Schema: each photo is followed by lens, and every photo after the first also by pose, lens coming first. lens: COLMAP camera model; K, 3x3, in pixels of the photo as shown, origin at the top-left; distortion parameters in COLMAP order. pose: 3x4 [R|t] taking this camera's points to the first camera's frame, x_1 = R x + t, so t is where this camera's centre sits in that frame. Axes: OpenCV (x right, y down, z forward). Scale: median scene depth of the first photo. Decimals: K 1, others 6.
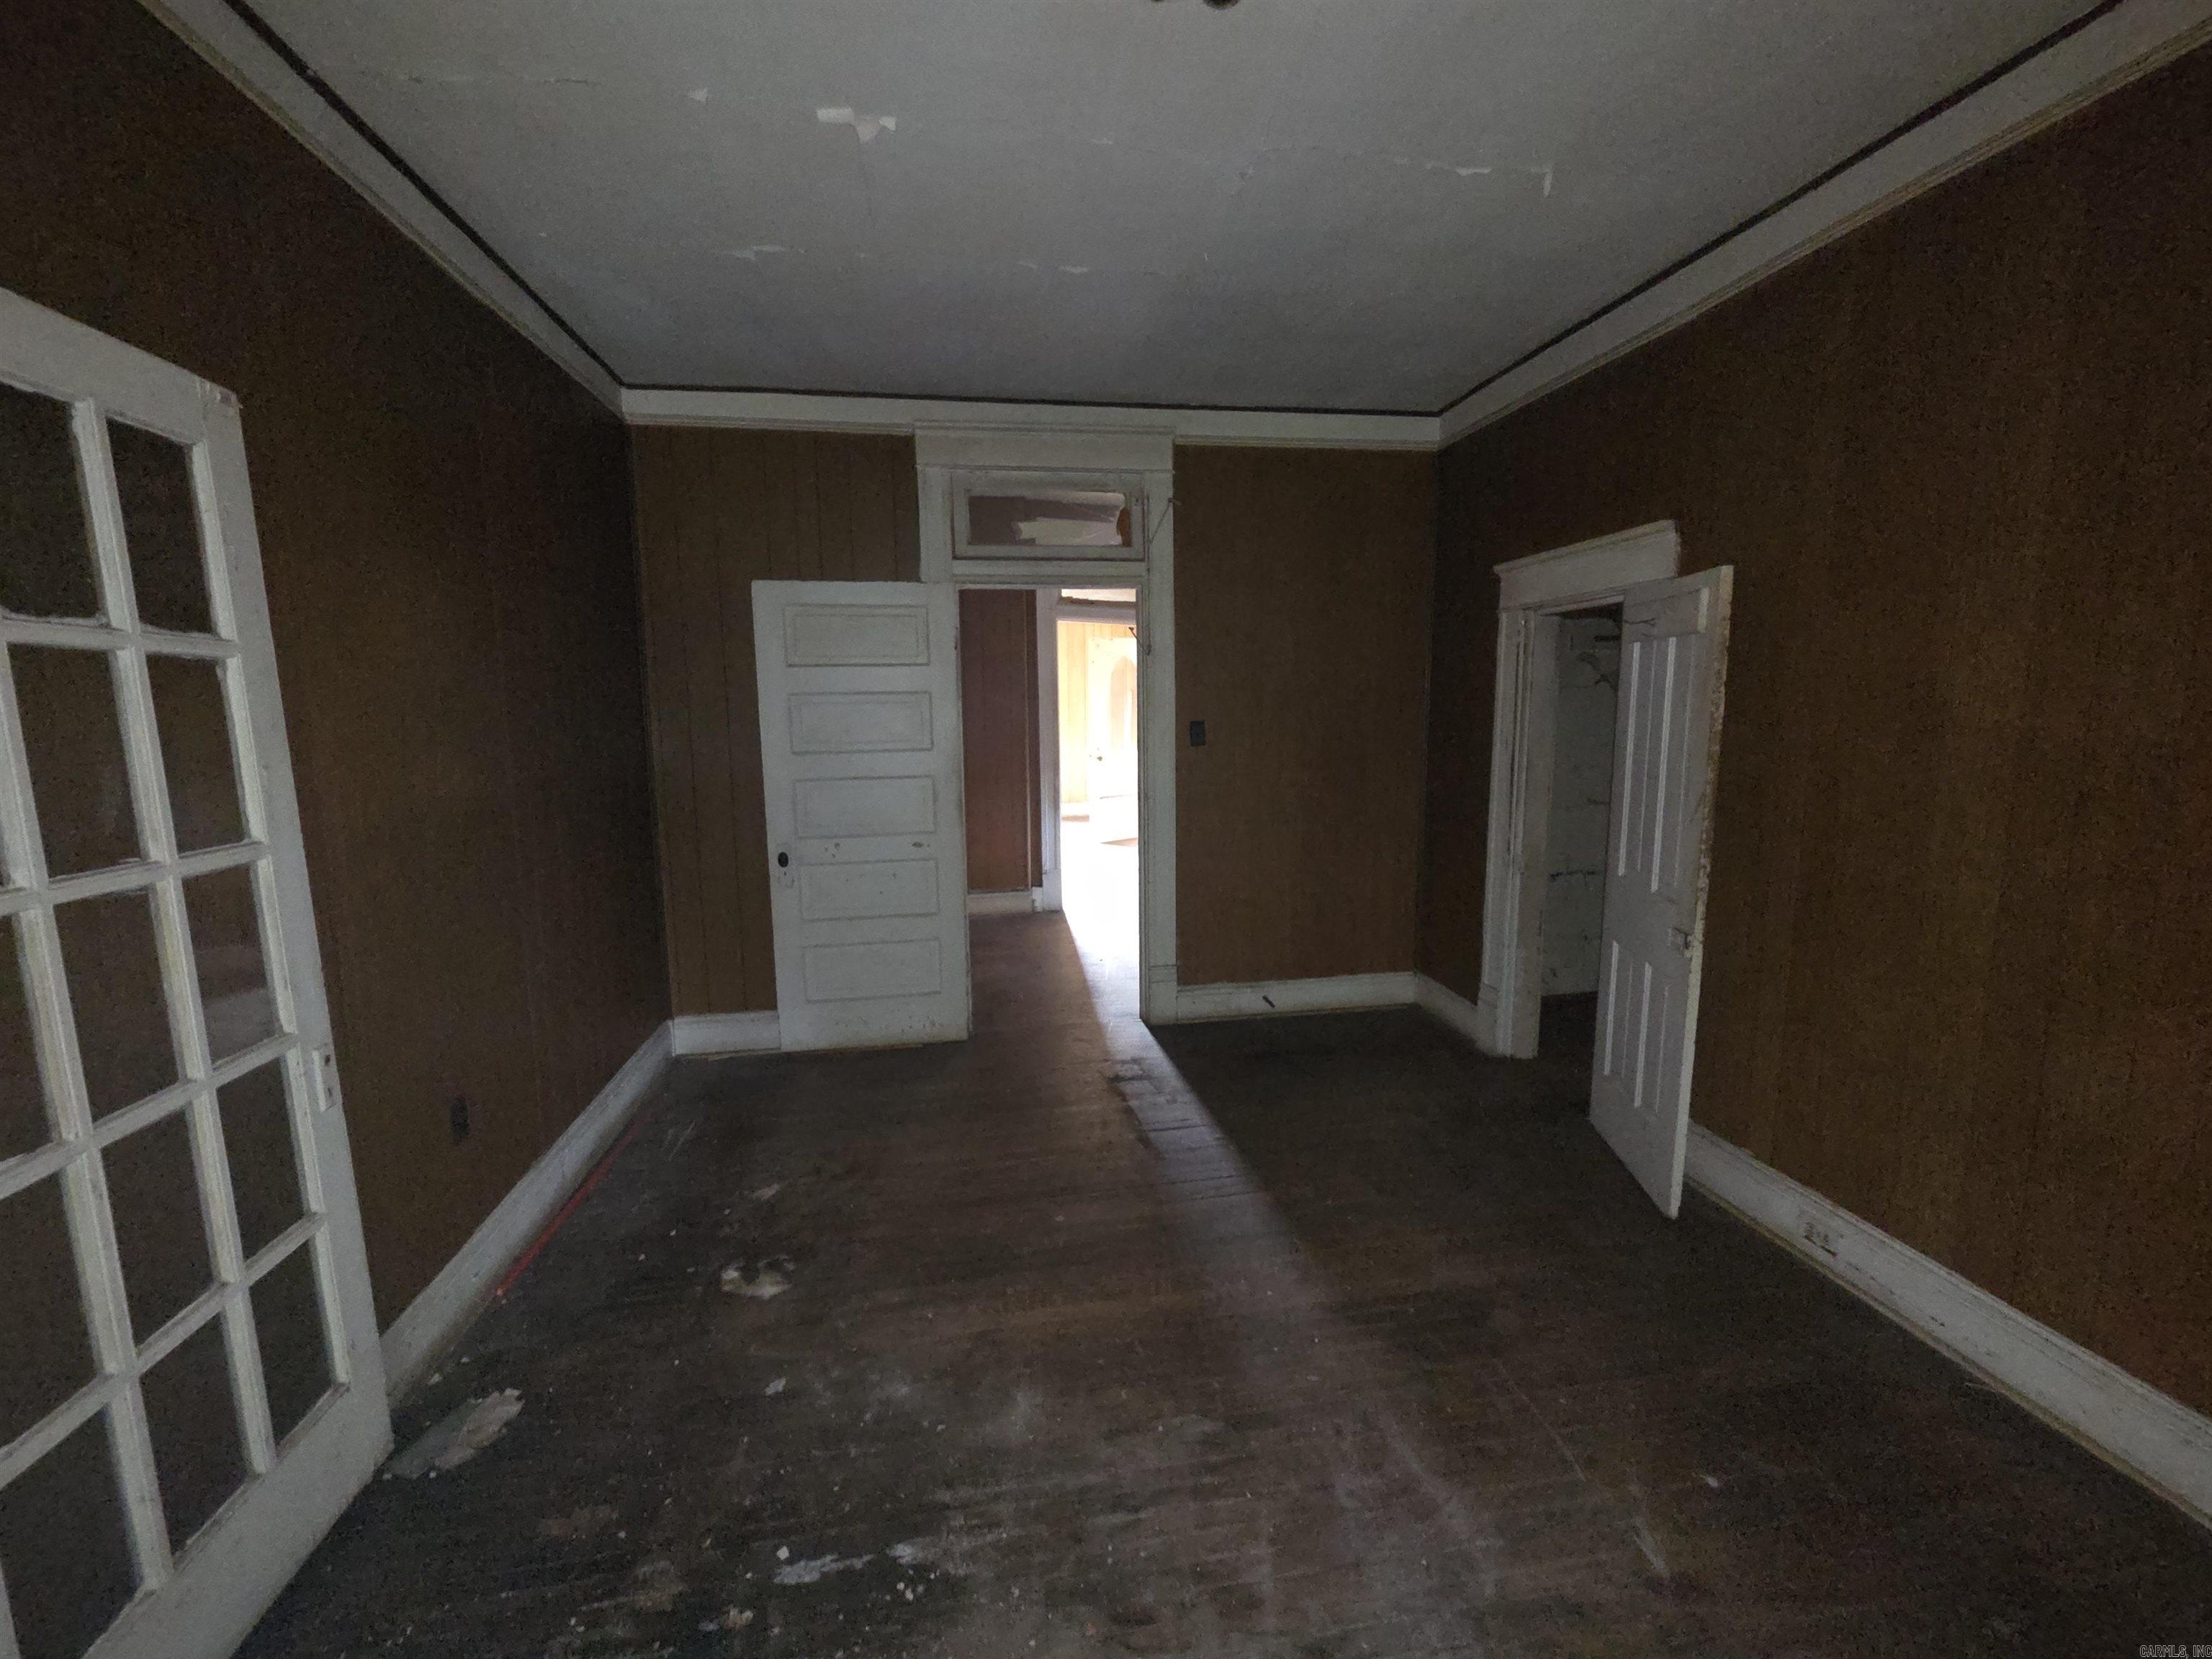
lens RADIAL K [[909.6, 0, 1098.9], [0, 909.6, 830.0], [0, 0, 1]] dist [0.002557, -0.001461]
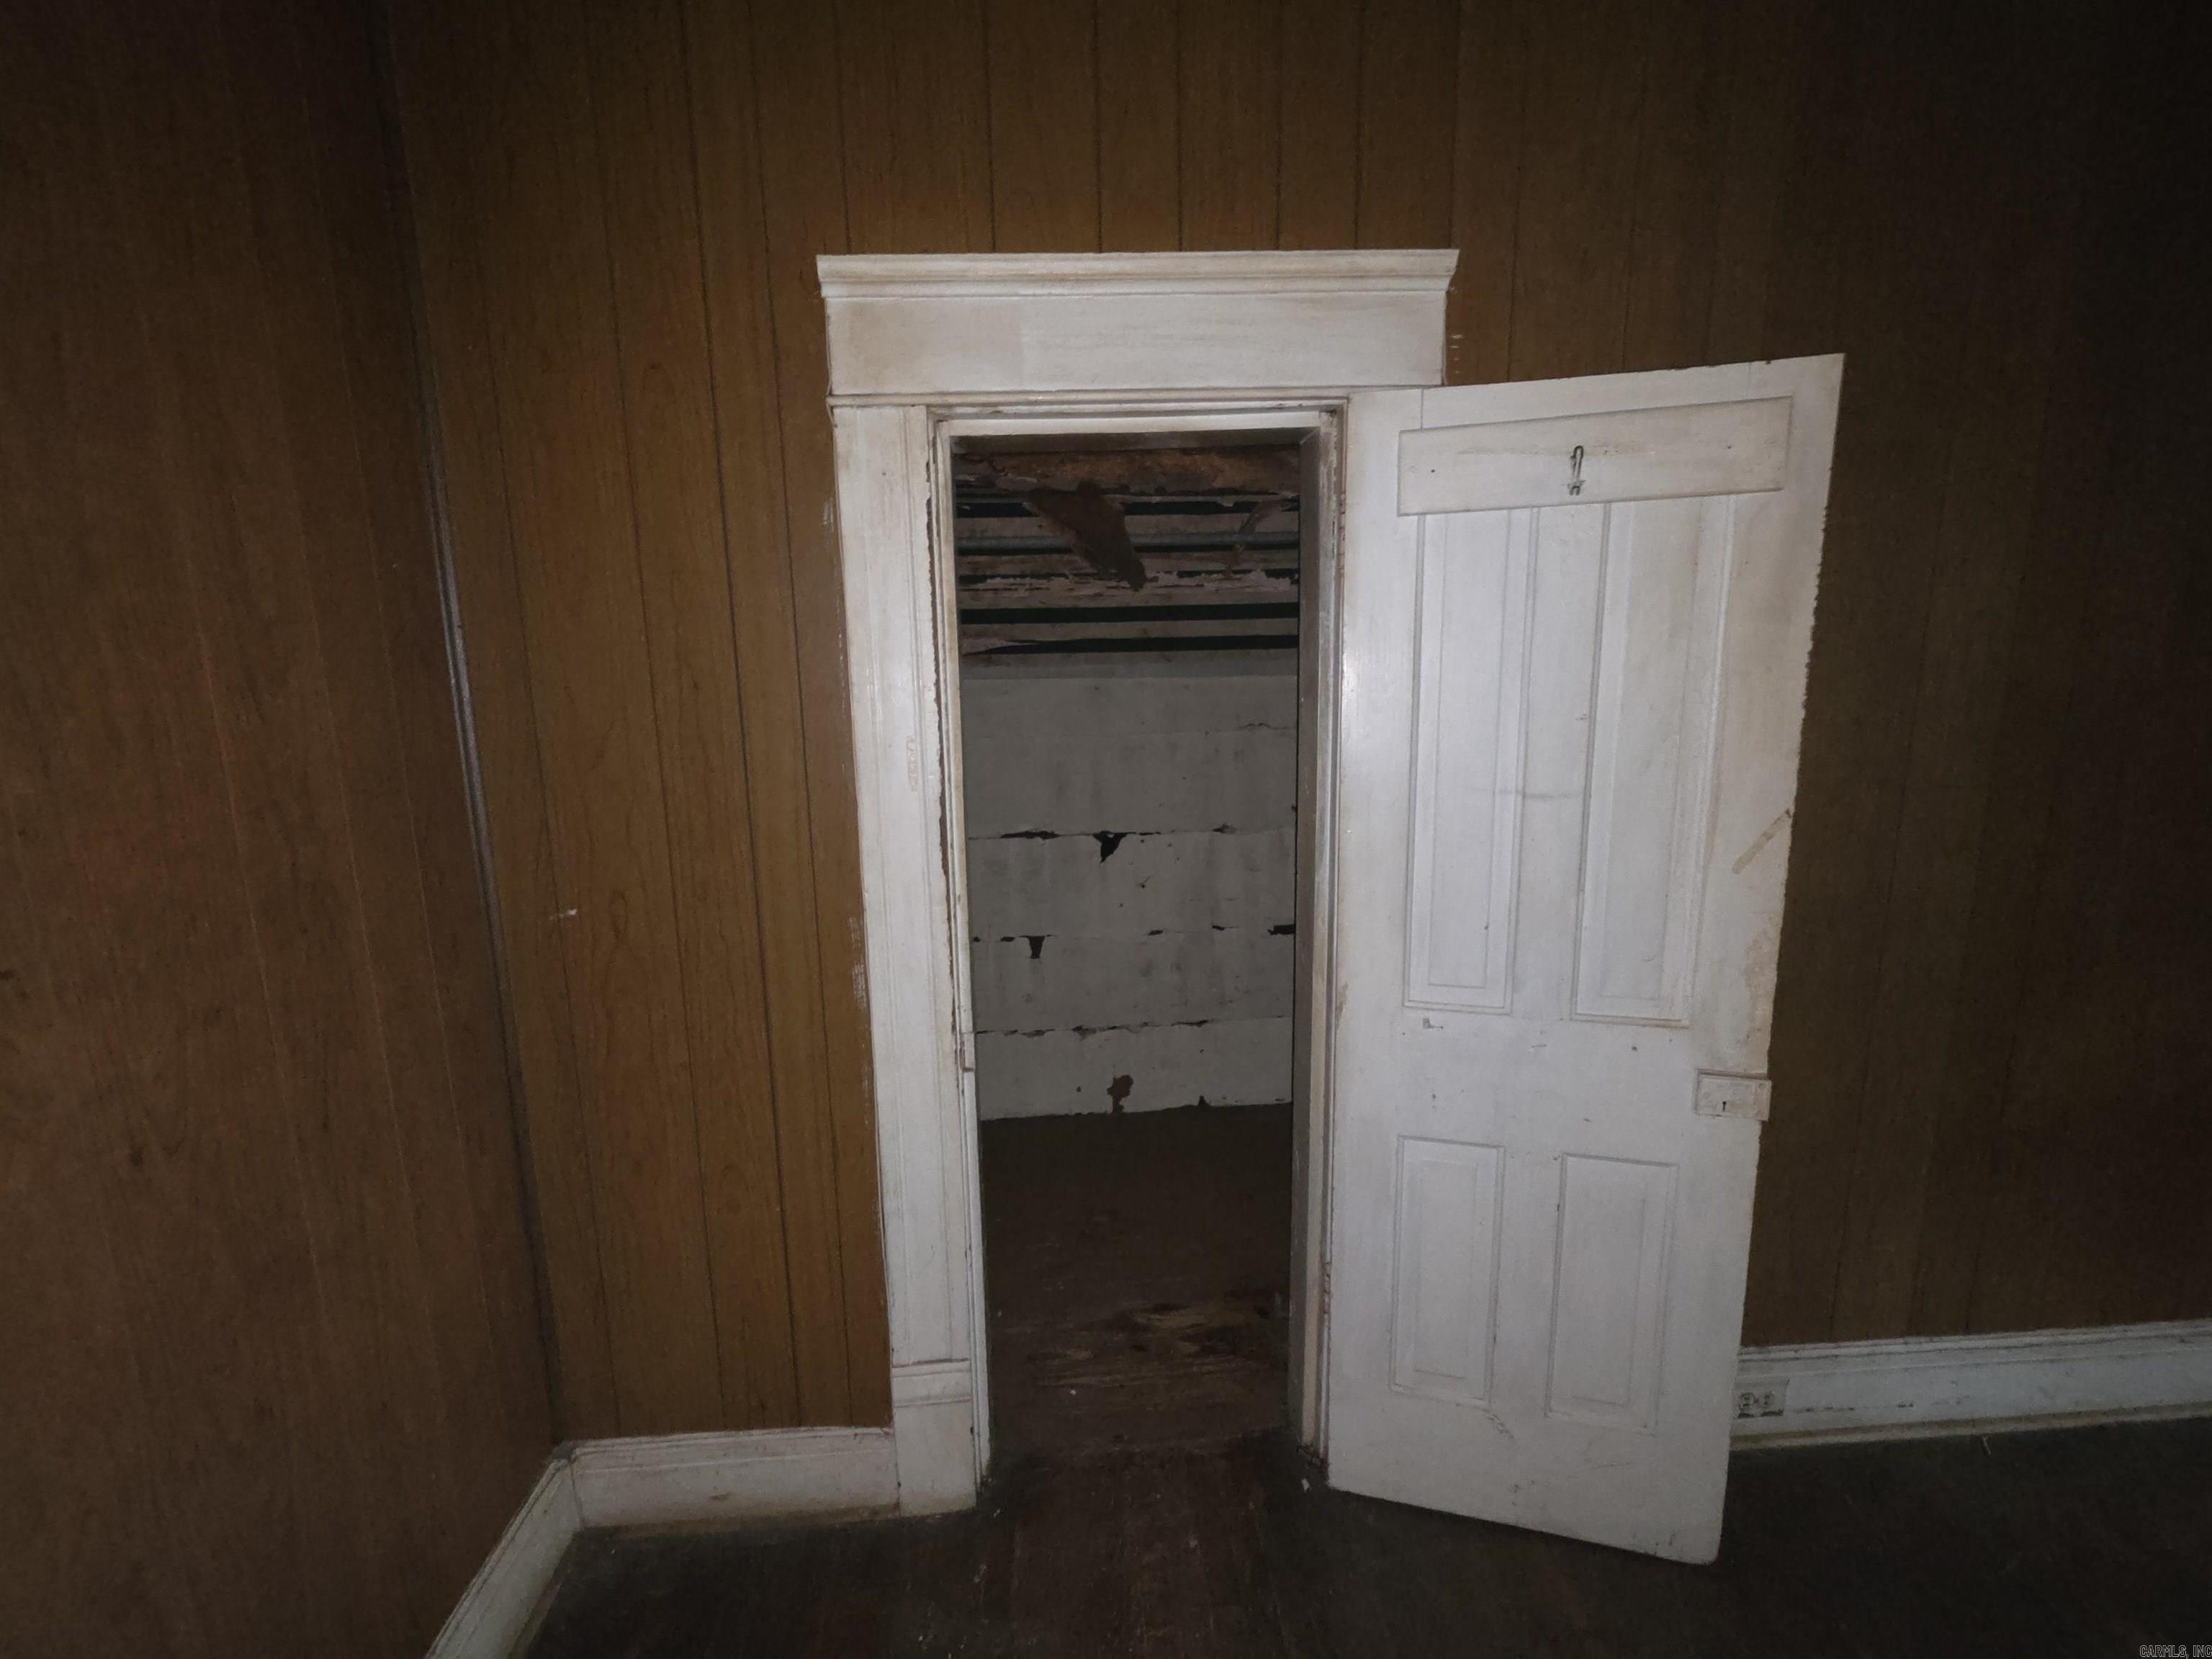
lens RADIAL K [[909.6, 0, 1104.0], [0, 909.6, 823.0], [0, 0, 1]] dist [0.002557, -0.001461]
pose [[0.096023, -0.154305, 0.983346, 0.129724], [0.162630, 0.977068, 0.137440, -0.187432], [-0.982004, 0.146725, 0.118916, 1.471653]]
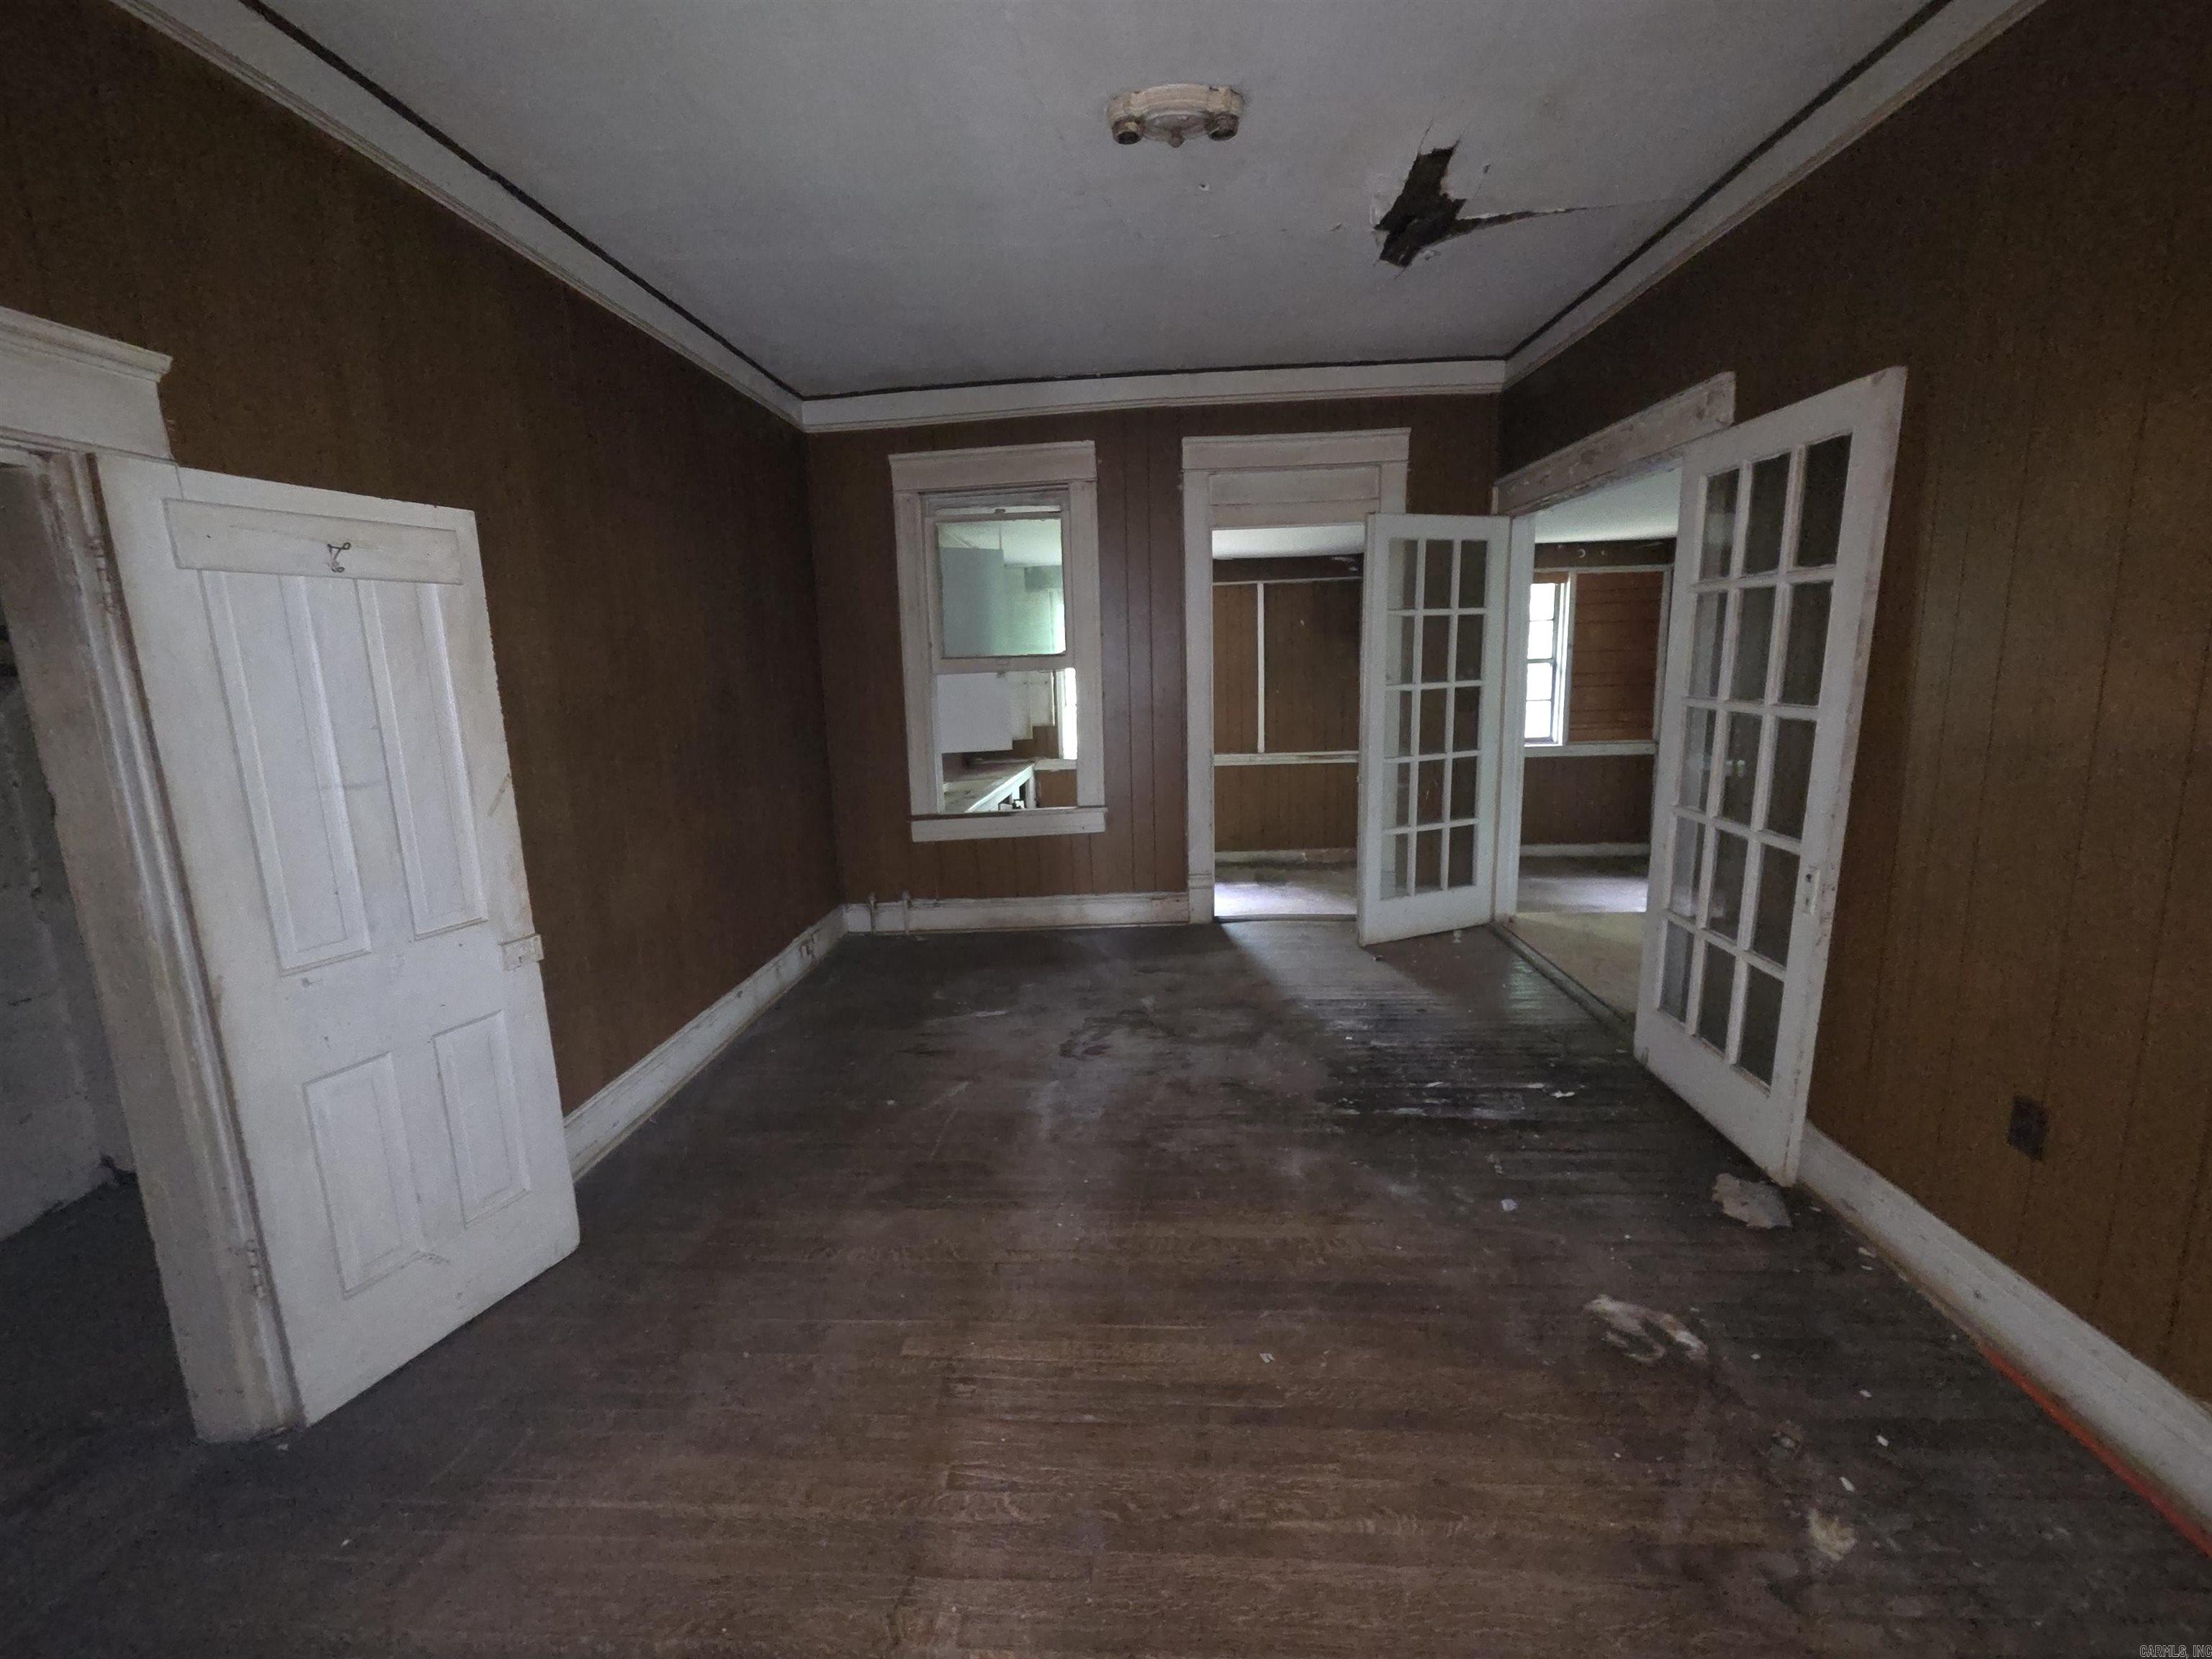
lens RADIAL K [[909.6, 0, 1099.6], [0, 909.6, 821.9], [0, 0, 1]] dist [0.002557, -0.001461]
pose [[-0.975154, 0.004818, 0.221476, -0.091746], [0.074335, 0.948914, 0.306654, -0.248682], [-0.208685, 0.315498, -0.925695, 1.898868]]
